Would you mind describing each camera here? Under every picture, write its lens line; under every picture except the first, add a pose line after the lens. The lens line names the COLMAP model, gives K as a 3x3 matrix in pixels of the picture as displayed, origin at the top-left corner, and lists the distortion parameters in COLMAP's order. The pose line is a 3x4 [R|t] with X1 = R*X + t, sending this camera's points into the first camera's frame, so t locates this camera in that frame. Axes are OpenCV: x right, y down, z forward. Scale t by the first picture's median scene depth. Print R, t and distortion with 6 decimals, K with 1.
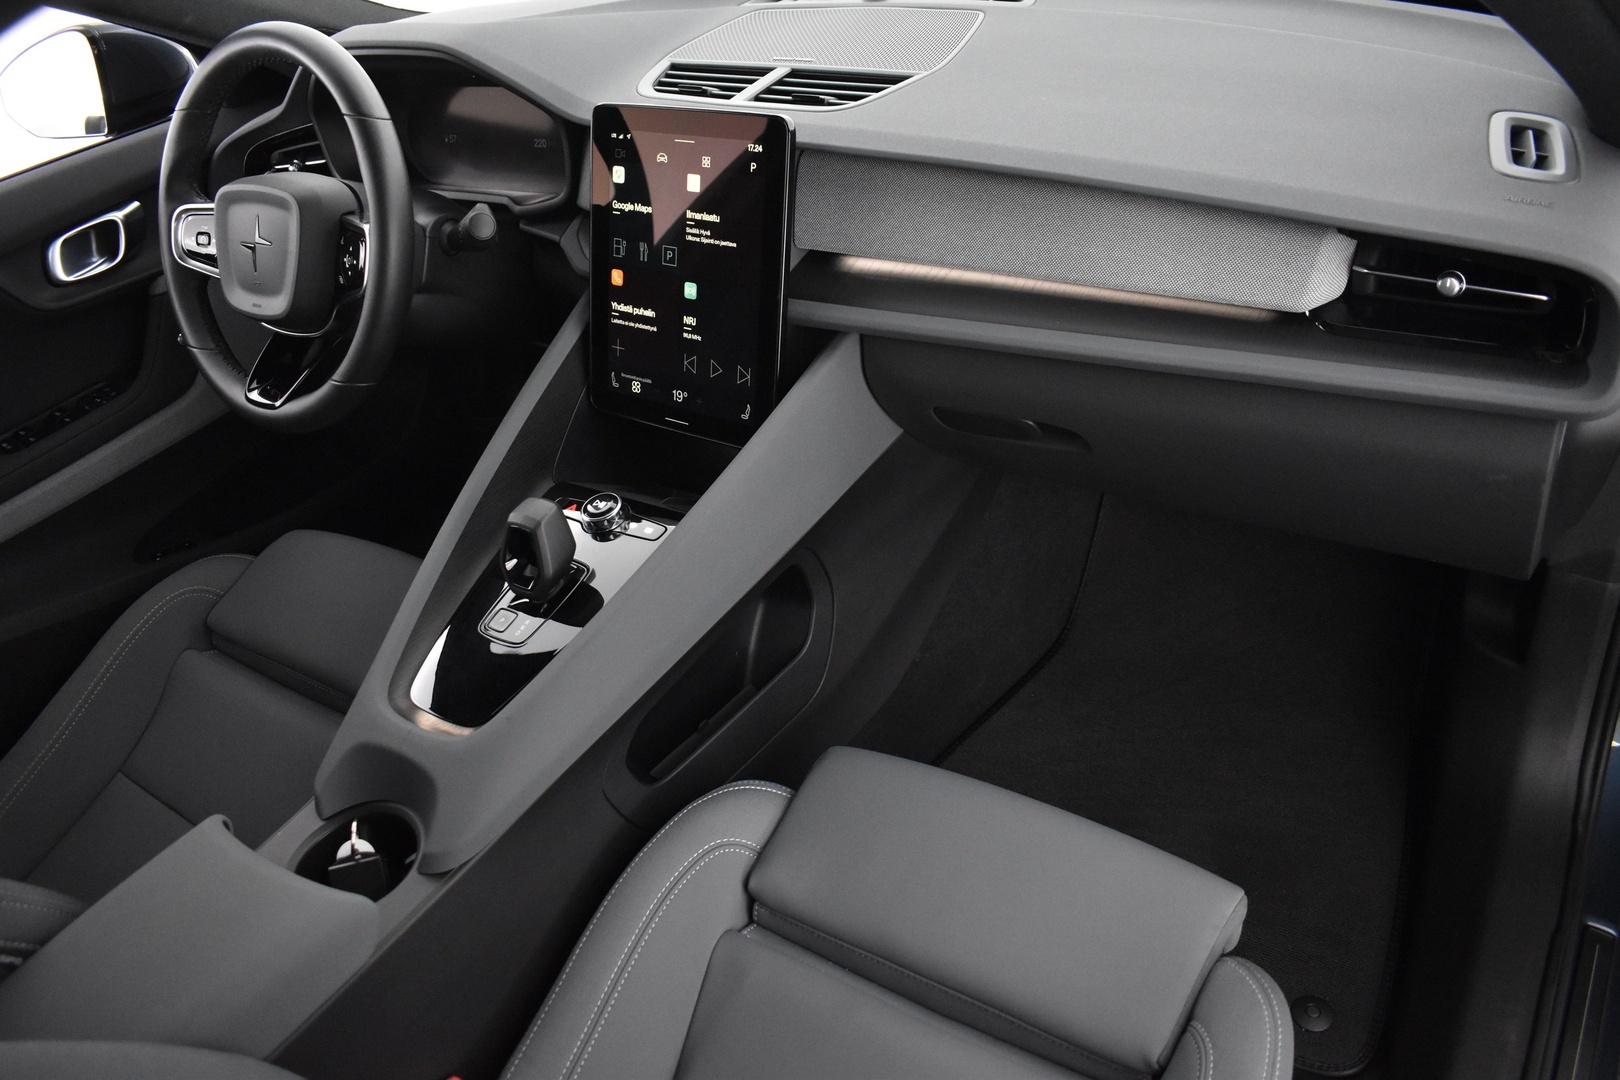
lens RADIAL K [[1266.4, 0, 816.5], [0, 1266.4, 509.8], [0, 0, 1]] dist [-0.092338, 0.008361]
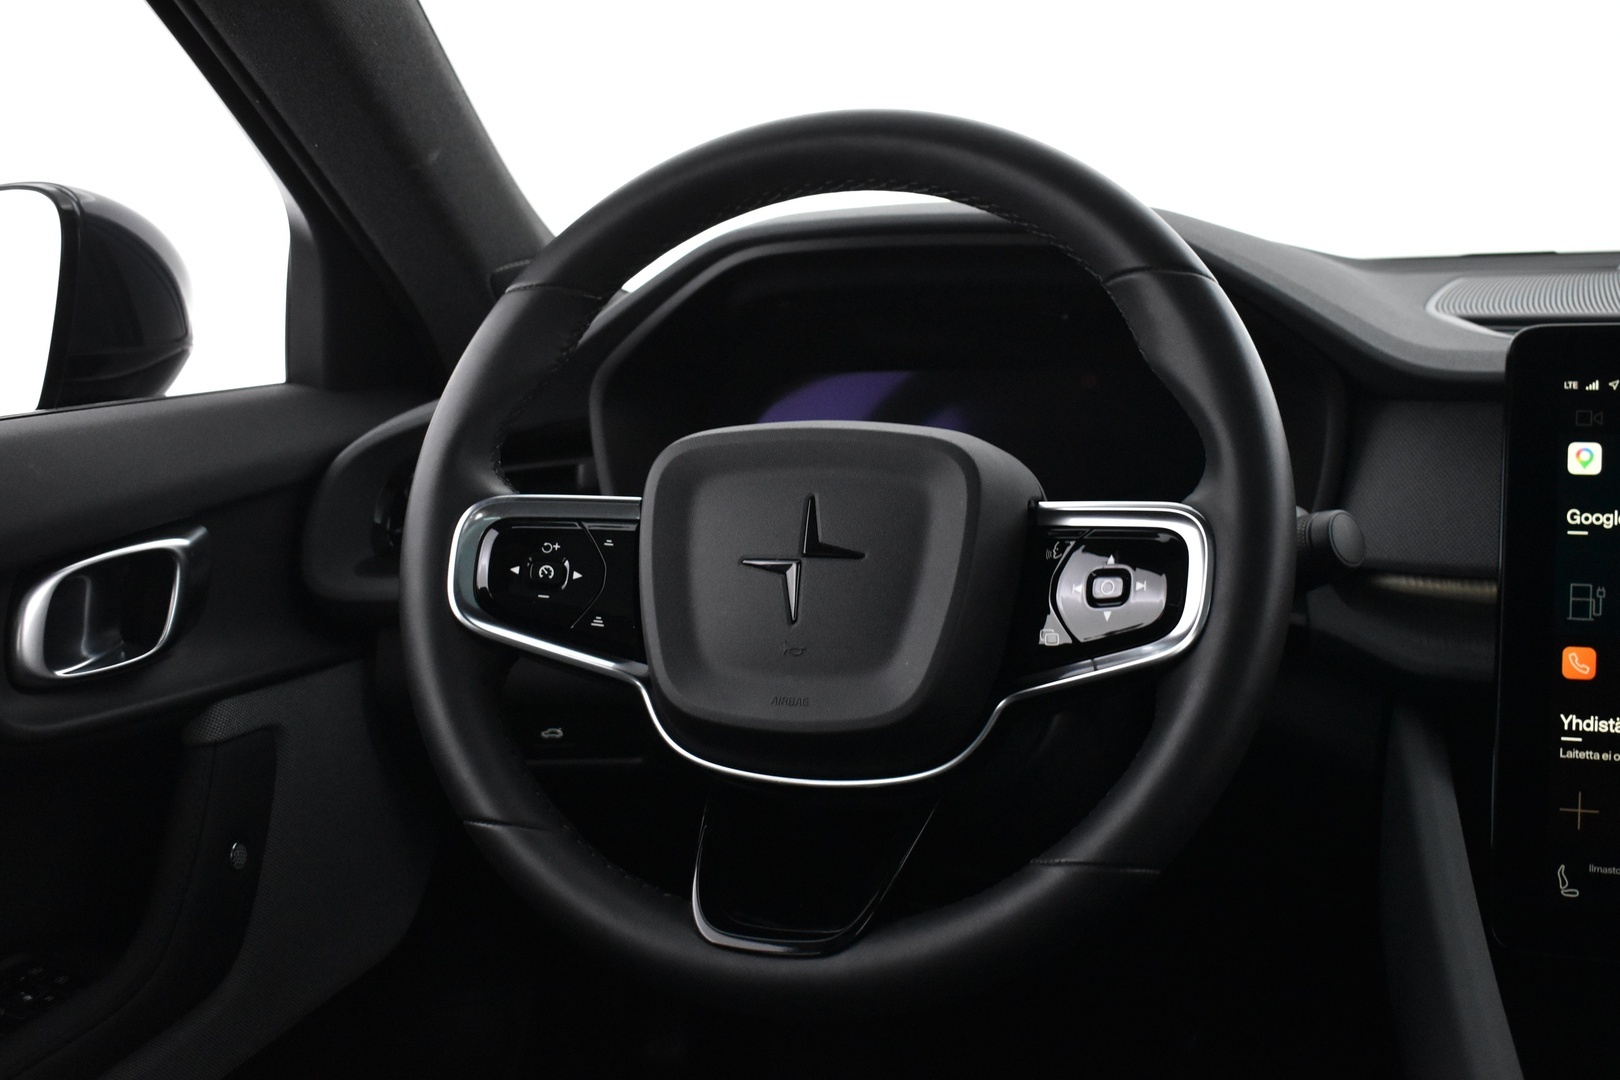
lens RADIAL K [[1838.7, 0, 810.0], [0, 1838.7, 540.0], [0, 0, 1]] dist [-0.049990, -0.024471]
pose [[0.959310, 0.062269, 0.275402, -0.660632], [0.060832, 0.906893, -0.416947, 0.048238], [-0.275723, 0.416735, 0.866204, 0.472057]]
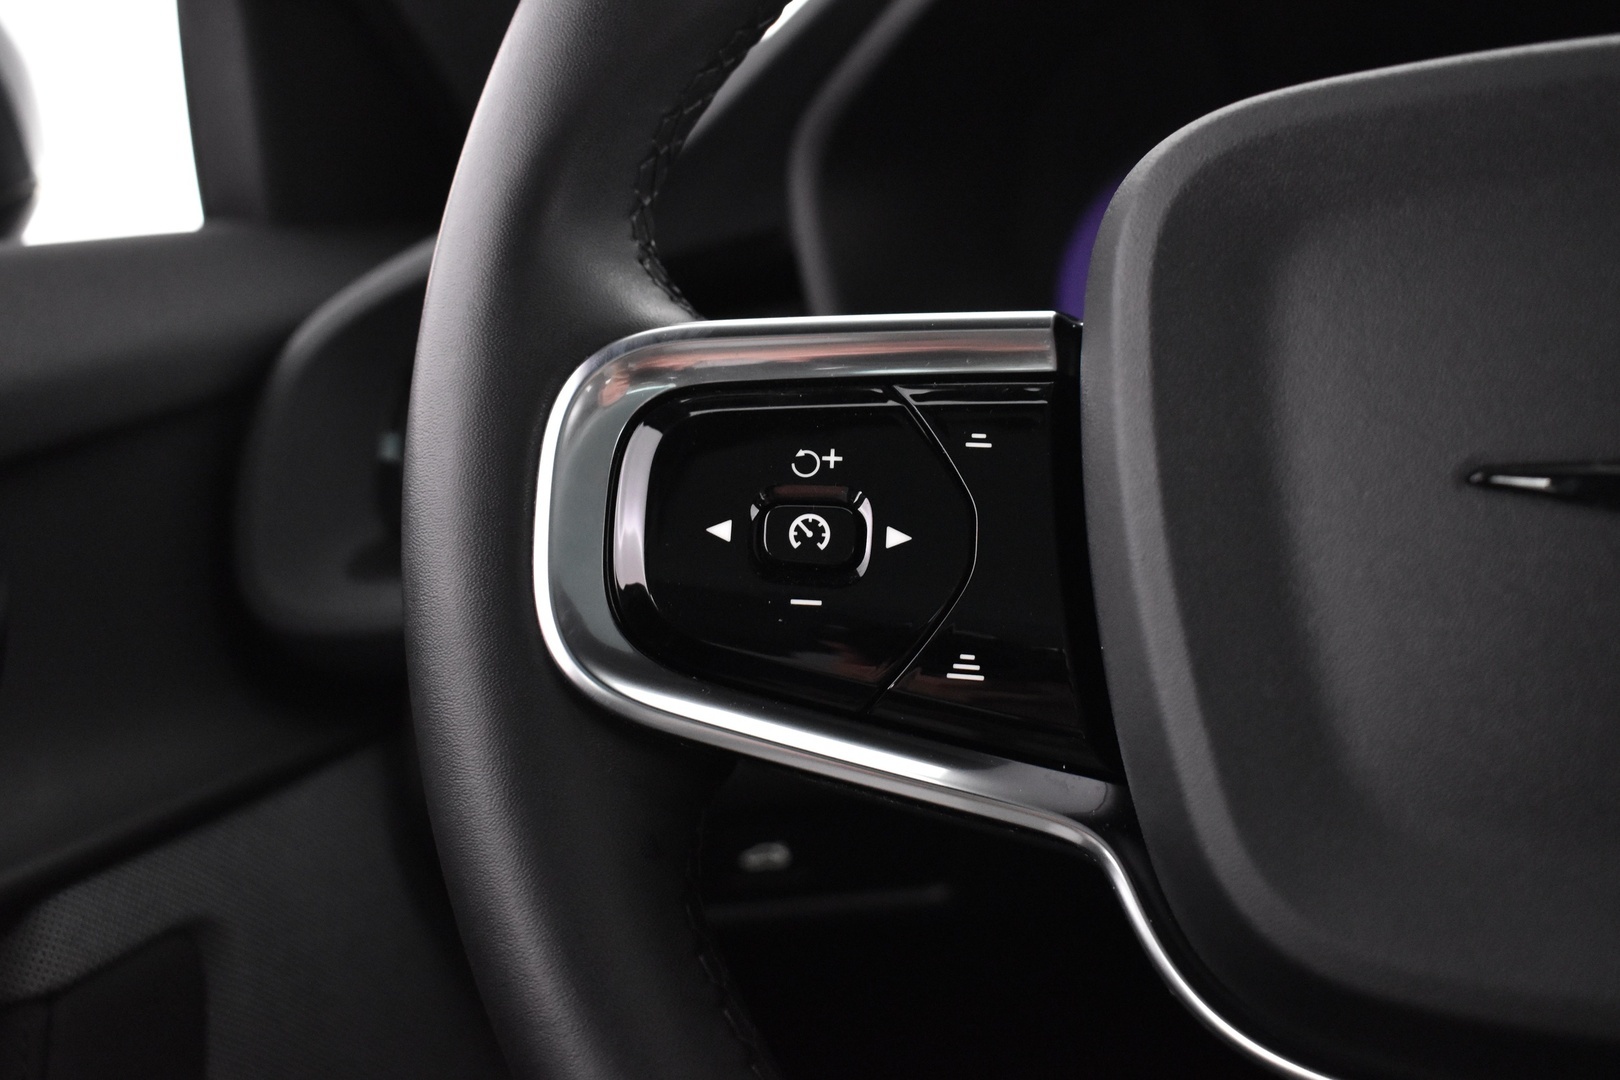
lens RADIAL K [[2039.0, 0, 810.0], [0, 2039.0, 540.0], [0, 0, 1]] dist [-0.313978, 0.005710]
pose [[0.974054, 0.010993, 0.226050, -0.623649], [0.089826, 0.897997, -0.430735, -0.125712], [-0.207727, 0.439864, 0.873710, 0.886087]]
